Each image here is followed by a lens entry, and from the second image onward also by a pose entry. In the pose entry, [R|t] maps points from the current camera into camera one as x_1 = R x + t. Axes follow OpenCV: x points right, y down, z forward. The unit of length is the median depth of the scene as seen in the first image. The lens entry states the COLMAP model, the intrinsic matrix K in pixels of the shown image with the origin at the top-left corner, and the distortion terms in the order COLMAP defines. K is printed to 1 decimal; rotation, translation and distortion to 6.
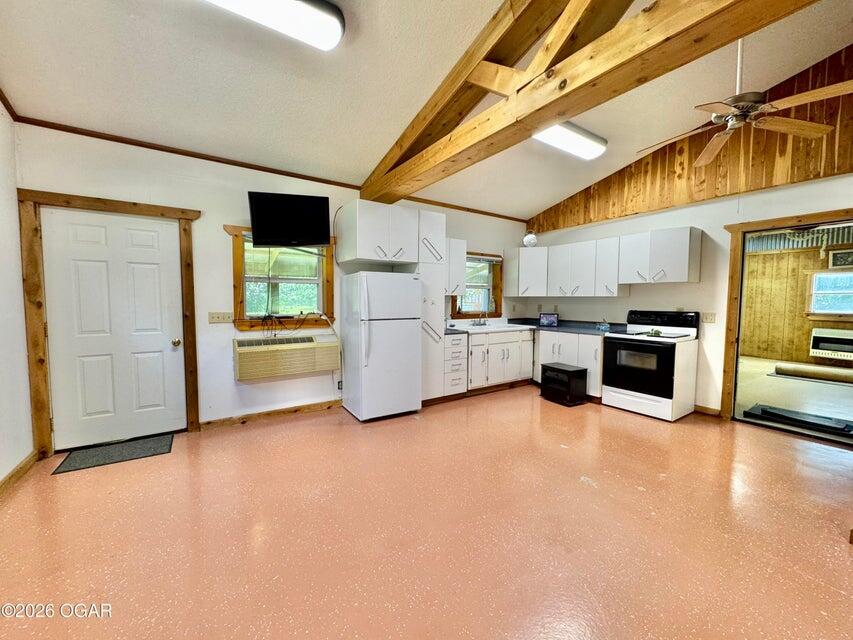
lens RADIAL K [[341.0, 0, 426.0], [0, 341.0, 318.8], [0, 0, 1]] dist [-0.001757, 0.000340]
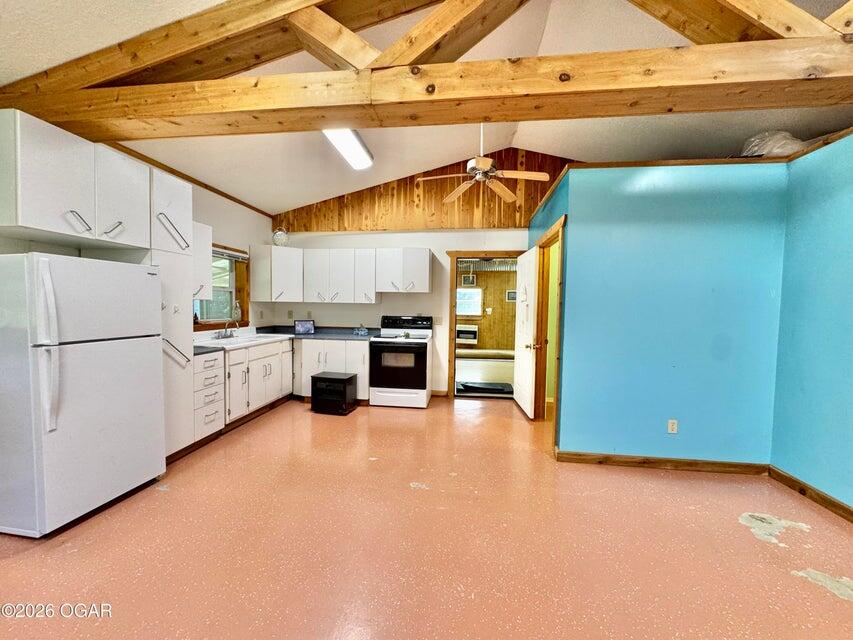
lens RADIAL K [[341.0, 0, 427.1], [0, 341.0, 319.3], [0, 0, 1]] dist [-0.001757, 0.000340]
pose [[0.660558, -0.025097, 0.750356, -0.161055], [0.030623, 0.999510, 0.006472, -0.018732], [-0.750150, 0.018703, 0.661003, 0.176527]]
